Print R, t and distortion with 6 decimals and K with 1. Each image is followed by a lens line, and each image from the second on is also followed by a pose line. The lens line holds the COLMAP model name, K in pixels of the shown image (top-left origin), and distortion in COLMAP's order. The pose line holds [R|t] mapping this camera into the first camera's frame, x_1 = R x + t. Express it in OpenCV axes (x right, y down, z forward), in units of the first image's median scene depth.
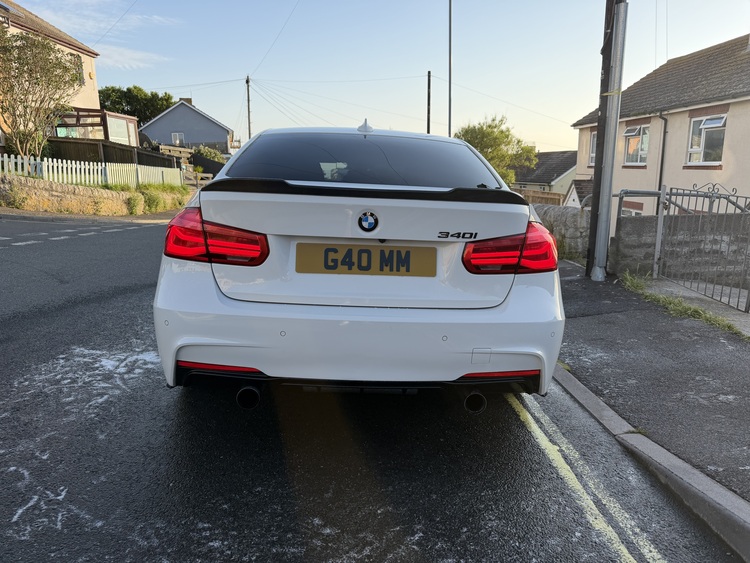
lens RADIAL K [[533.1, 0, 375.2], [0, 533.1, 279.4], [0, 0, 1]] dist [0.009486, -0.023233]
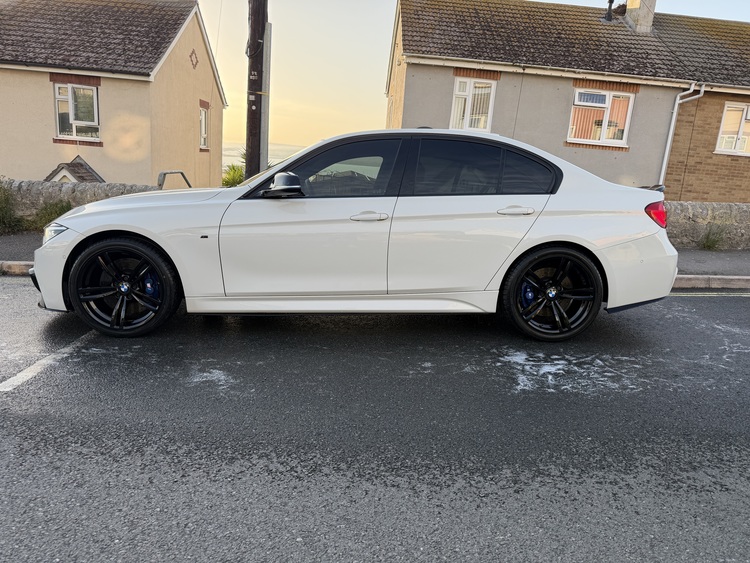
lens RADIAL K [[533.1, 0, 378.4], [0, 533.1, 284.5], [0, 0, 1]] dist [0.009486, -0.023233]
pose [[-0.016761, -0.213328, 0.976837, -1.473058], [0.131337, 0.968039, 0.213660, -0.253165], [-0.991196, 0.131876, 0.011792, 1.326982]]
